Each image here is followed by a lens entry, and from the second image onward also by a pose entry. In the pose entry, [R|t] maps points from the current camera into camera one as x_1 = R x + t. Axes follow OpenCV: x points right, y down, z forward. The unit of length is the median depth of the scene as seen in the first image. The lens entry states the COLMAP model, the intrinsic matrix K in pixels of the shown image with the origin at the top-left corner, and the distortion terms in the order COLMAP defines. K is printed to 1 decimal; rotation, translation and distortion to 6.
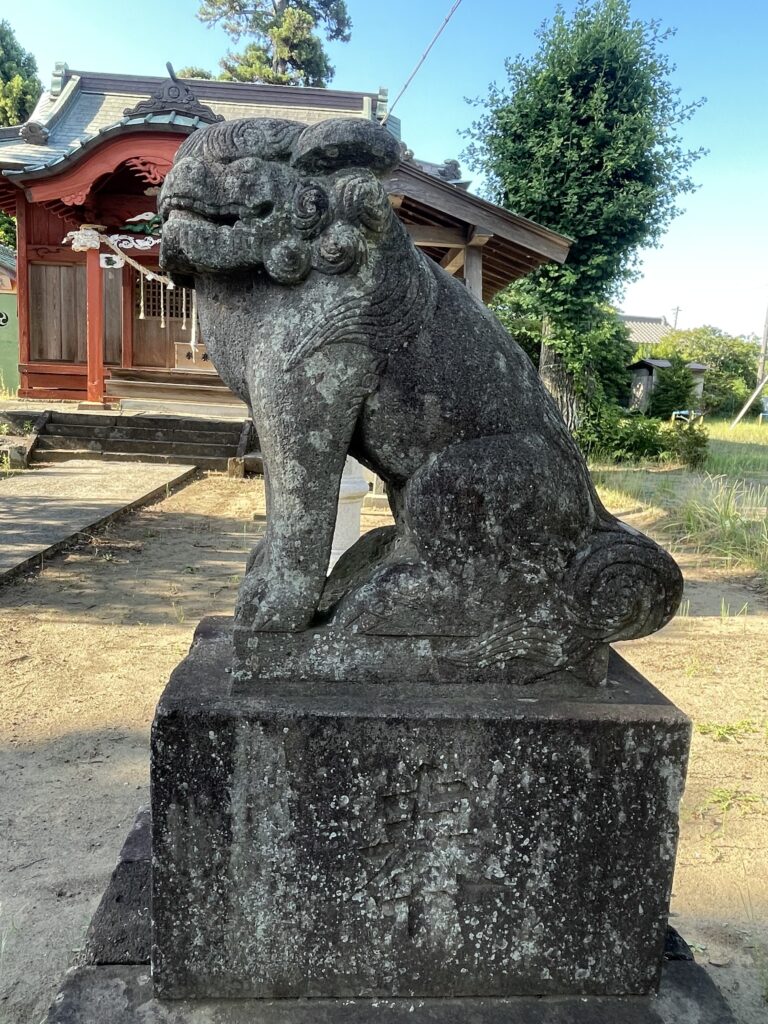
lens RADIAL K [[734.9, 0, 374.8], [0, 734.9, 509.4], [0, 0, 1]] dist [-0.000823, -0.011794]
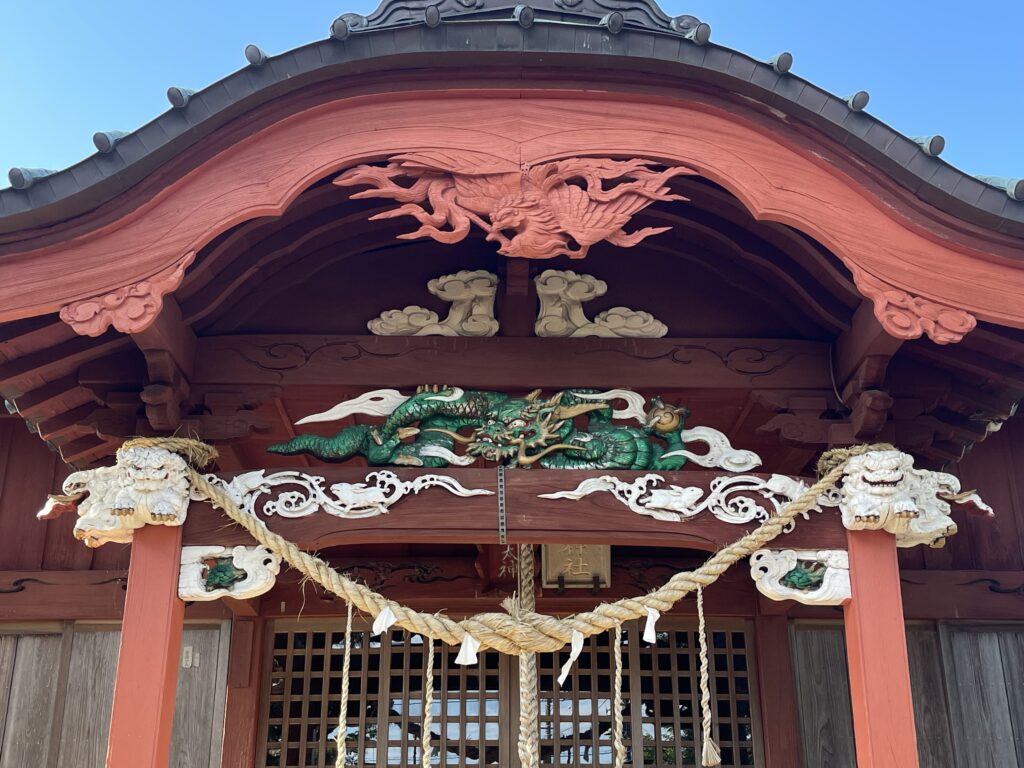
lens RADIAL K [[1237.9, 0, 519.2], [0, 1237.9, 383.4], [0, 0, 1]] dist [0.050021, 0.000000]
pose [[0.997810, -0.065537, -0.008930, -0.254007], [0.050812, 0.845950, -0.530836, -0.165827], [0.042343, 0.529219, 0.847428, 0.620252]]
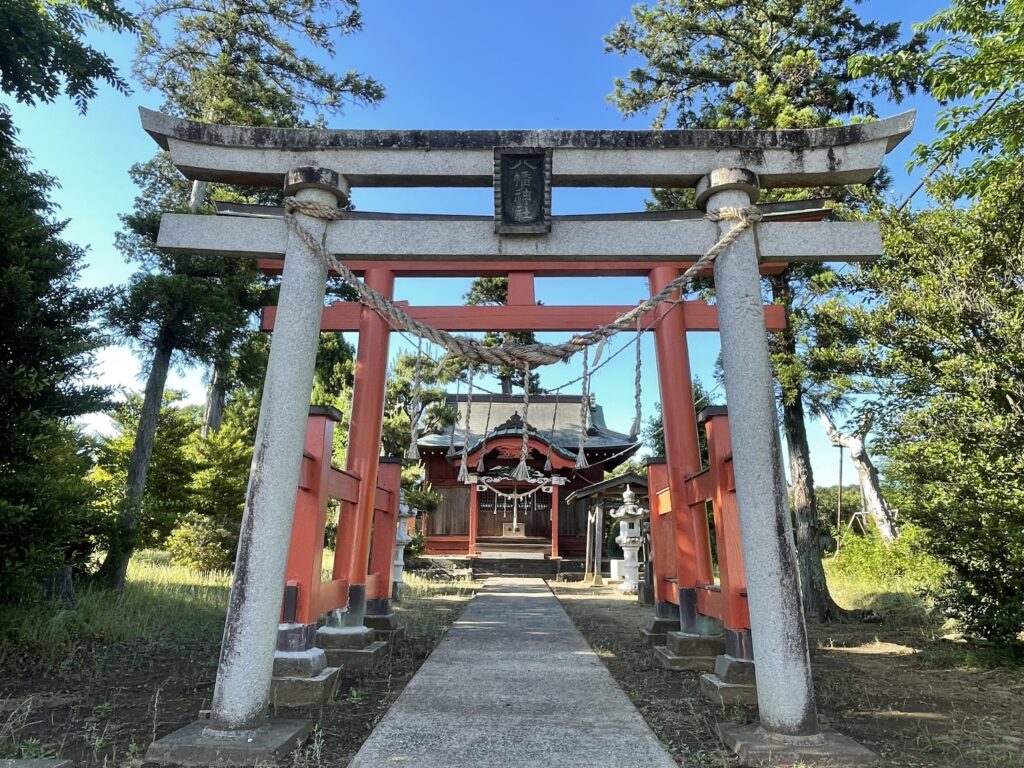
lens RADIAL K [[700.8, 0, 509.4], [0, 700.8, 387.6], [0, 0, 1]] dist [0.019011, -0.030569]
pose [[0.997753, -0.052654, -0.041436, -0.176418], [0.033206, 0.925715, -0.376761, 0.172710], [0.058196, 0.374538, 0.925383, -1.036730]]
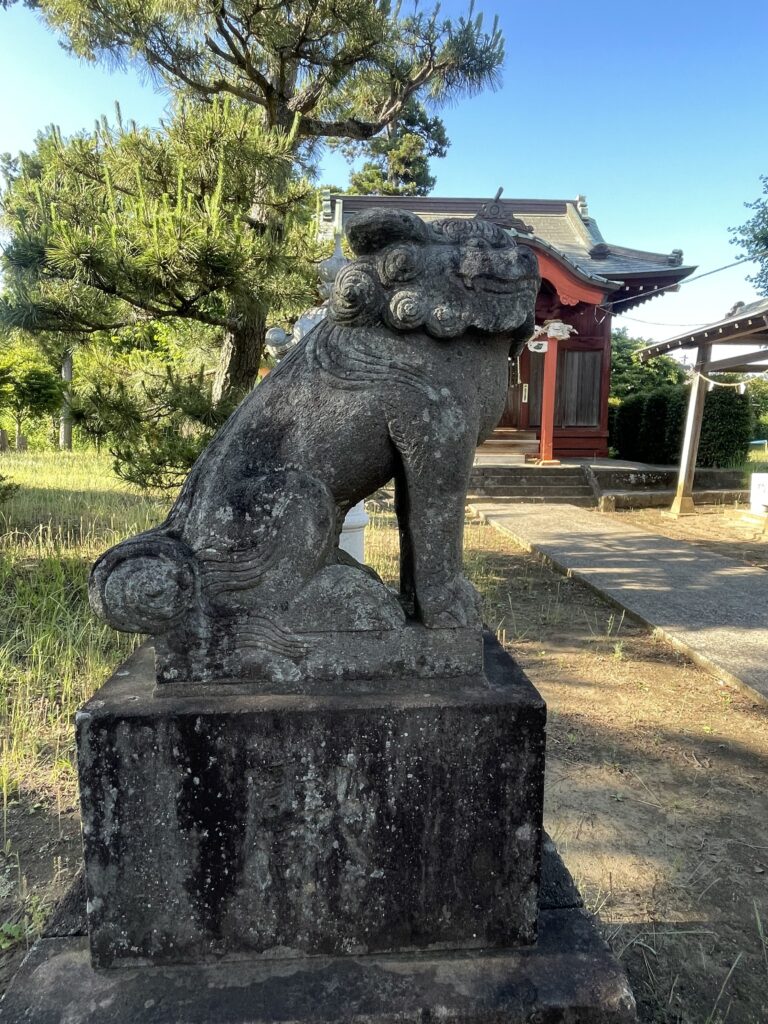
lens RADIAL K [[619.2, 0, 380.3], [0, 619.2, 510.8], [0, 0, 1]] dist [-0.000063, -0.007055]
pose [[0.998624, -0.049971, -0.015875, -0.435052], [0.049241, 0.997840, -0.043492, -0.014202], [0.018014, 0.042651, 0.998928, -0.042187]]
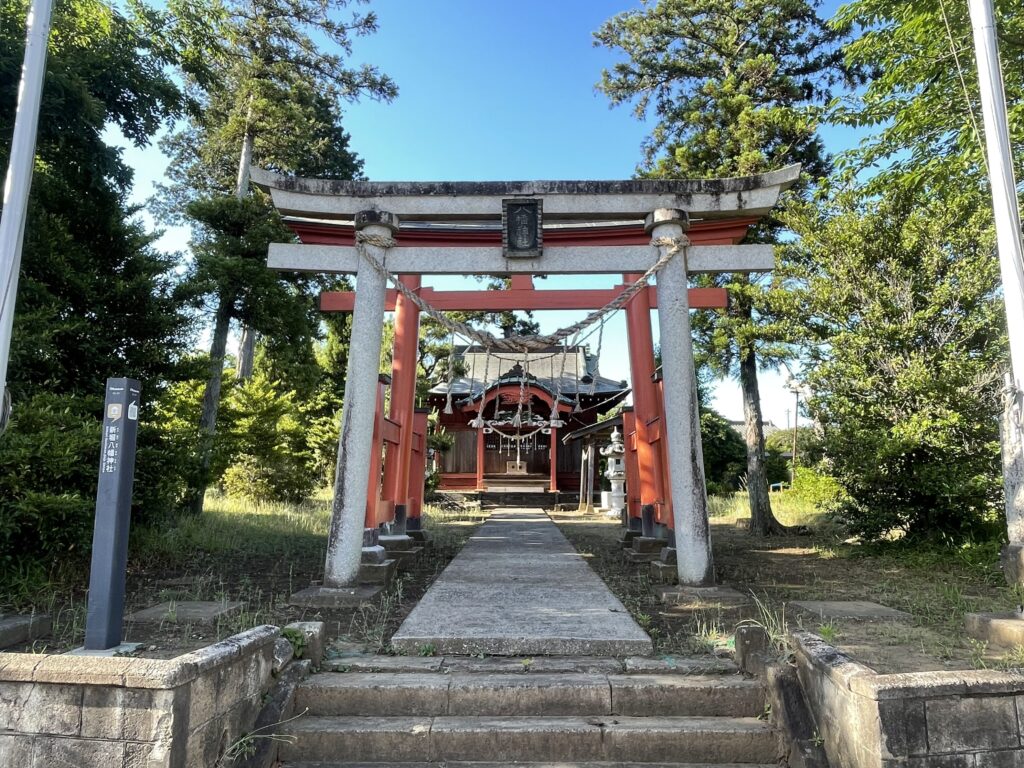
lens RADIAL K [[679.6, 0, 513.6], [0, 679.6, 382.3], [0, 0, 1]] dist [0.018023, -0.007926]
pose [[0.997398, -0.059008, -0.041411, -0.171476], [0.043413, 0.950254, -0.308435, 0.207897], [0.057551, 0.305834, 0.950344, -1.187403]]
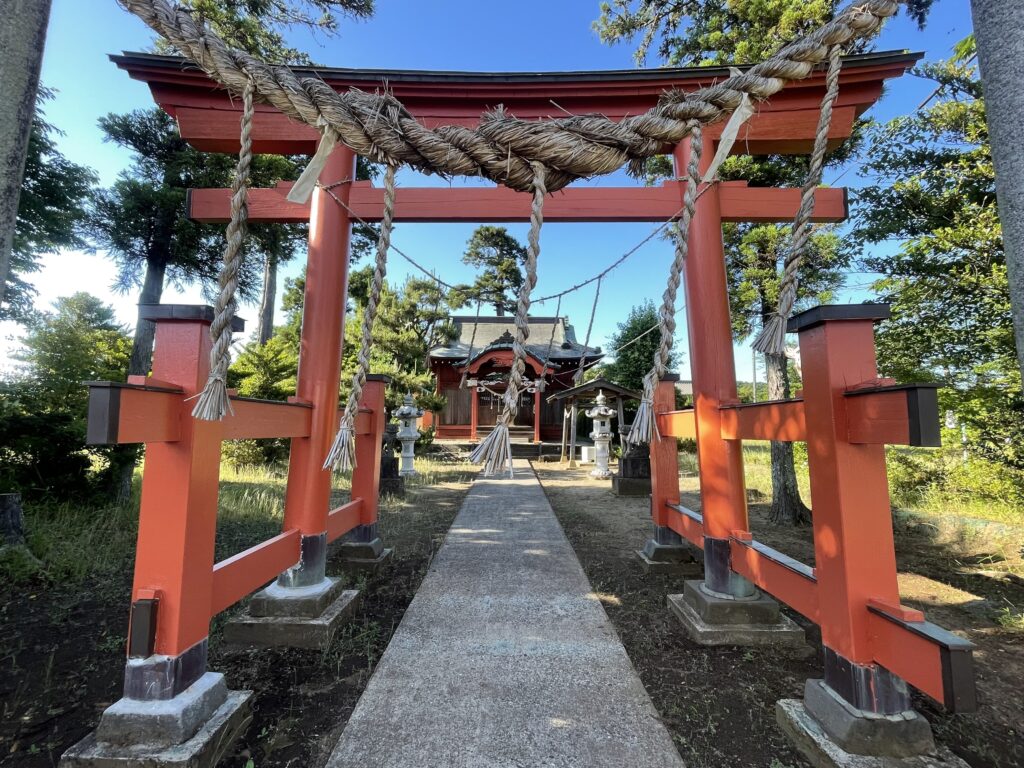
lens RADIAL K [[480.4, 0, 510.0], [0, 480.4, 386.1], [0, 0, 1]] dist [0.006011, -0.000632]
pose [[0.998295, -0.048002, -0.033220, -0.186121], [0.038832, 0.970960, -0.236069, 0.088488], [0.043587, 0.234377, 0.971168, -0.789169]]
